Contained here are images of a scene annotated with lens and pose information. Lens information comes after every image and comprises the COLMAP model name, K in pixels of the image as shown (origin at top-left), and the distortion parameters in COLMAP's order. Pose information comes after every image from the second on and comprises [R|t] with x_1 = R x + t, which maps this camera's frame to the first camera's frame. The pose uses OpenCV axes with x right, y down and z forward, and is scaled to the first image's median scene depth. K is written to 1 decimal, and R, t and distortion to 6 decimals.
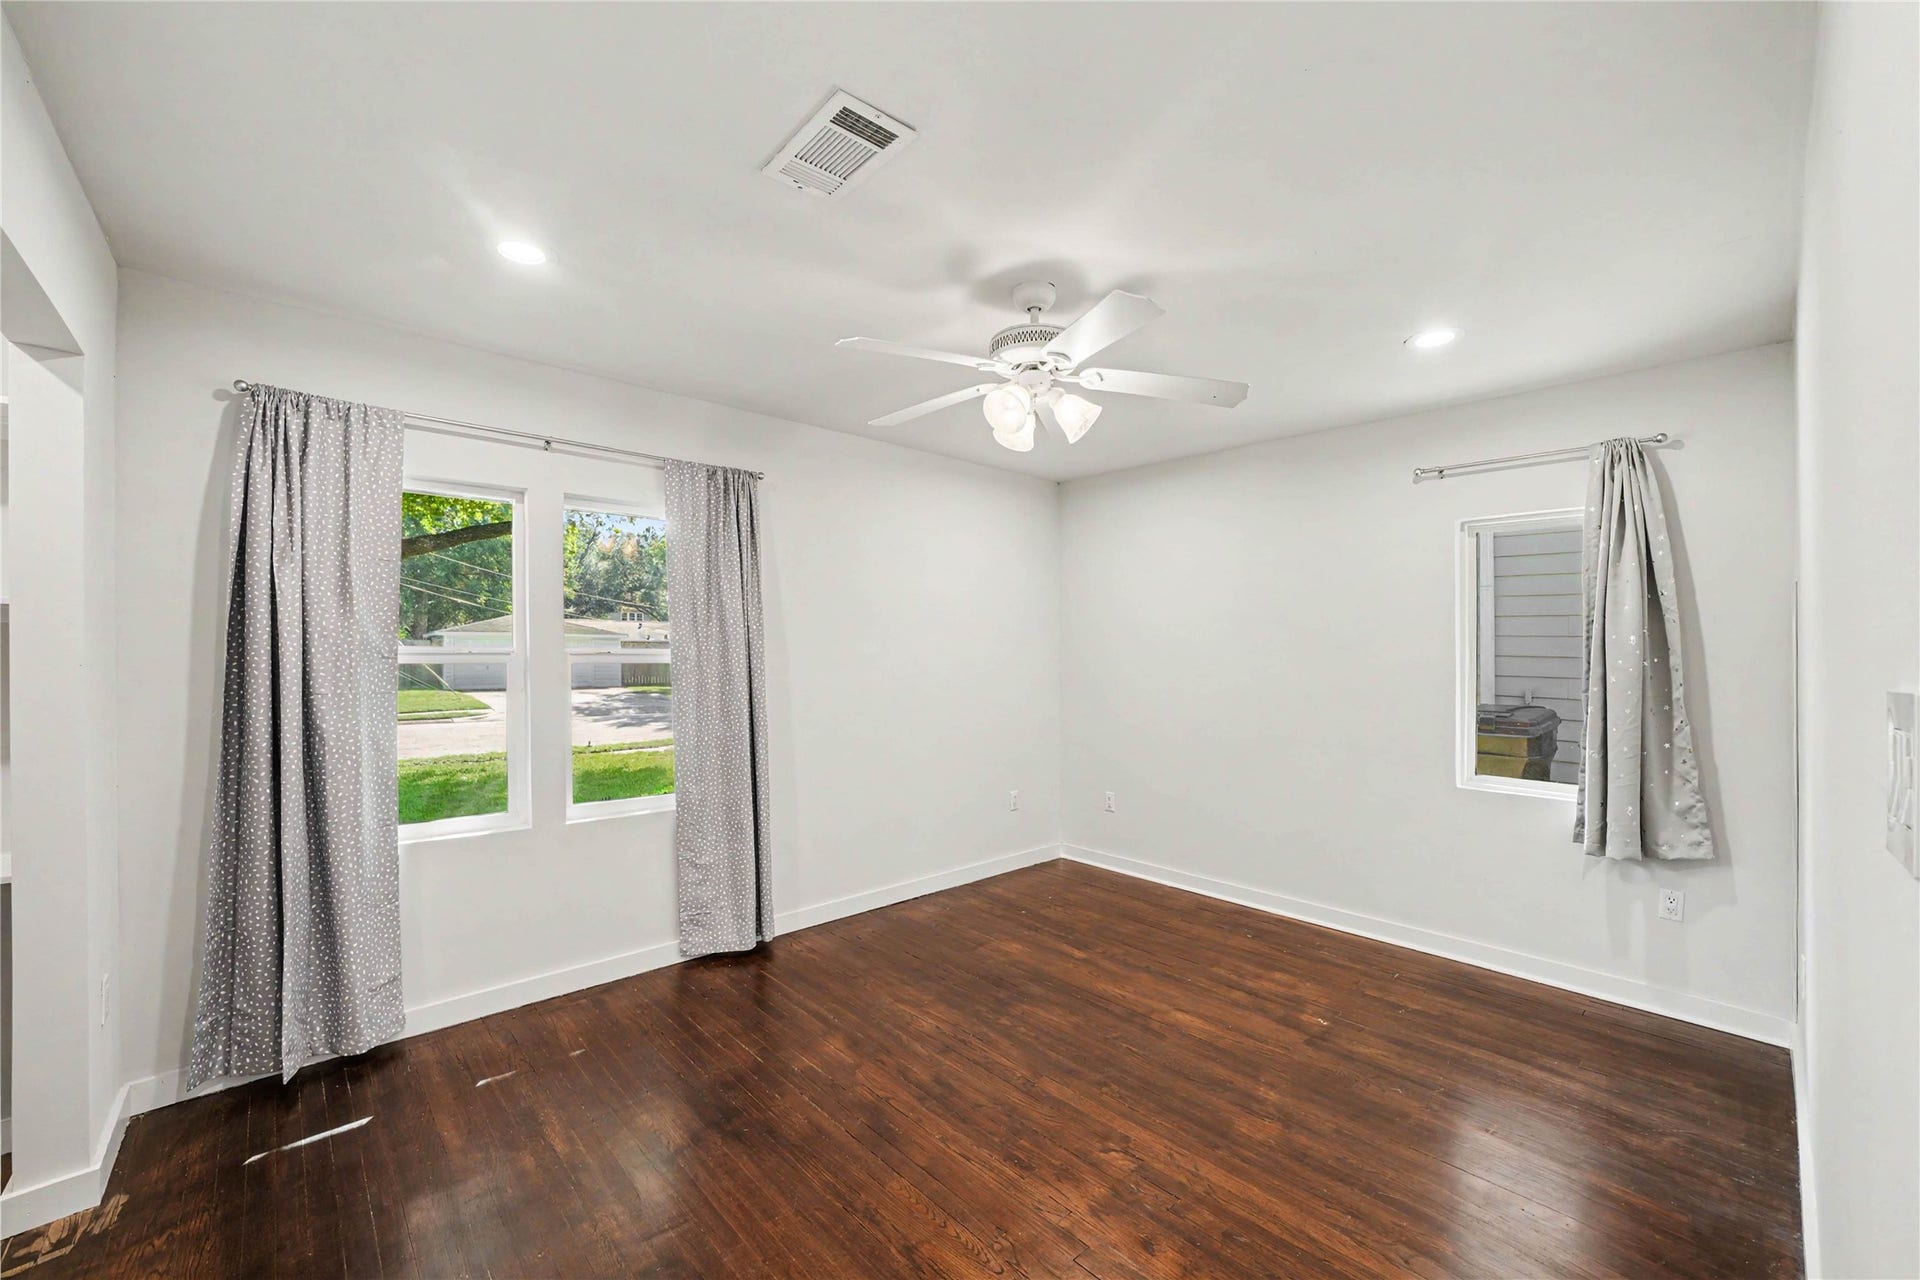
lens RADIAL K [[744.7, 0, 970.6], [0, 744.7, 641.7], [0, 0, 1]] dist [-0.013465, 0.001207]
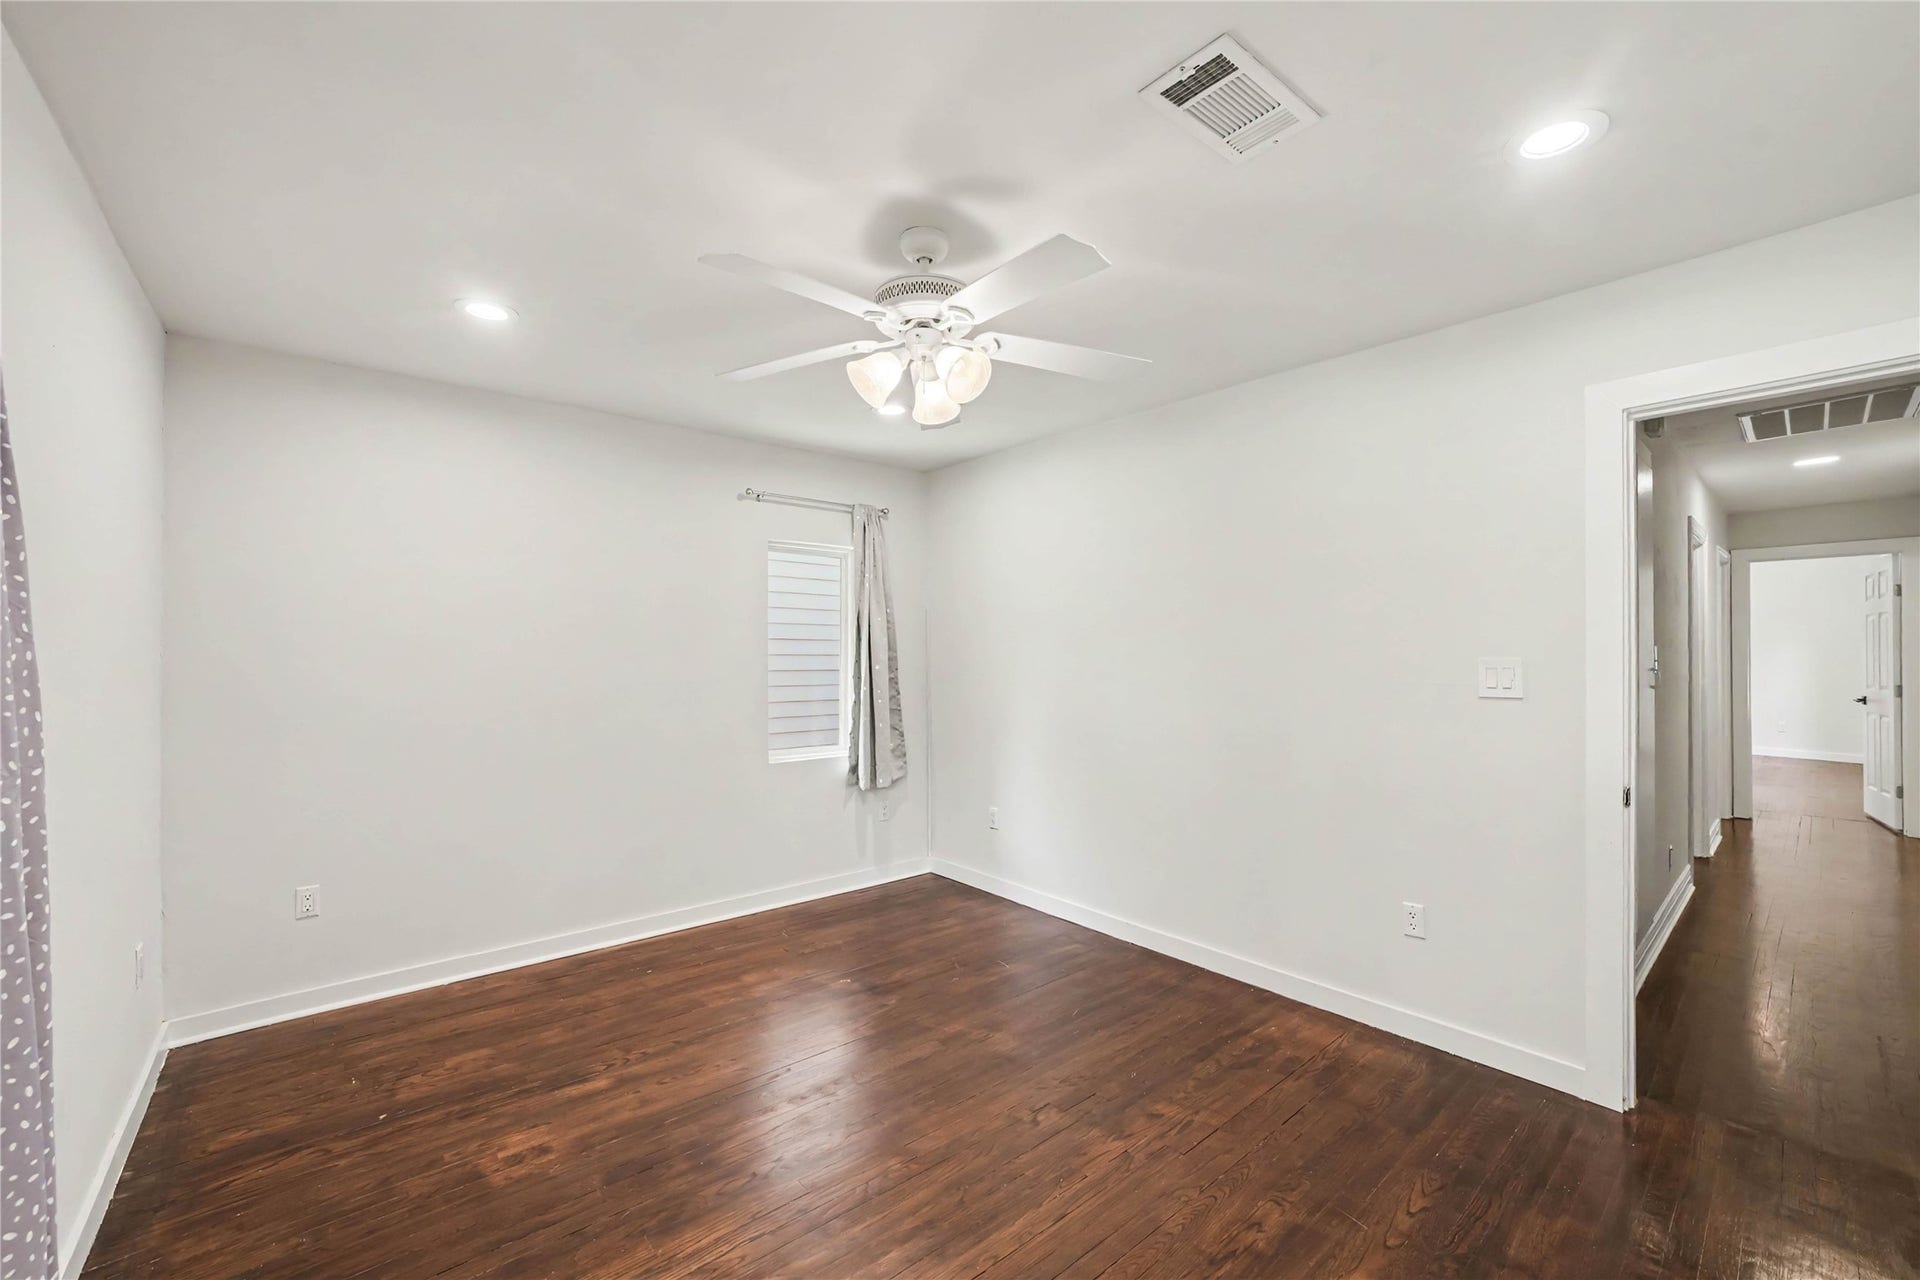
lens RADIAL K [[744.7, 0, 963.2], [0, 744.7, 638.5], [0, 0, 1]] dist [-0.013465, 0.001207]
pose [[0.091933, 0.006978, 0.995741, -0.545040], [-0.004846, 0.999967, -0.006560, 0.000555], [-0.995753, -0.004222, 0.091963, 0.618026]]
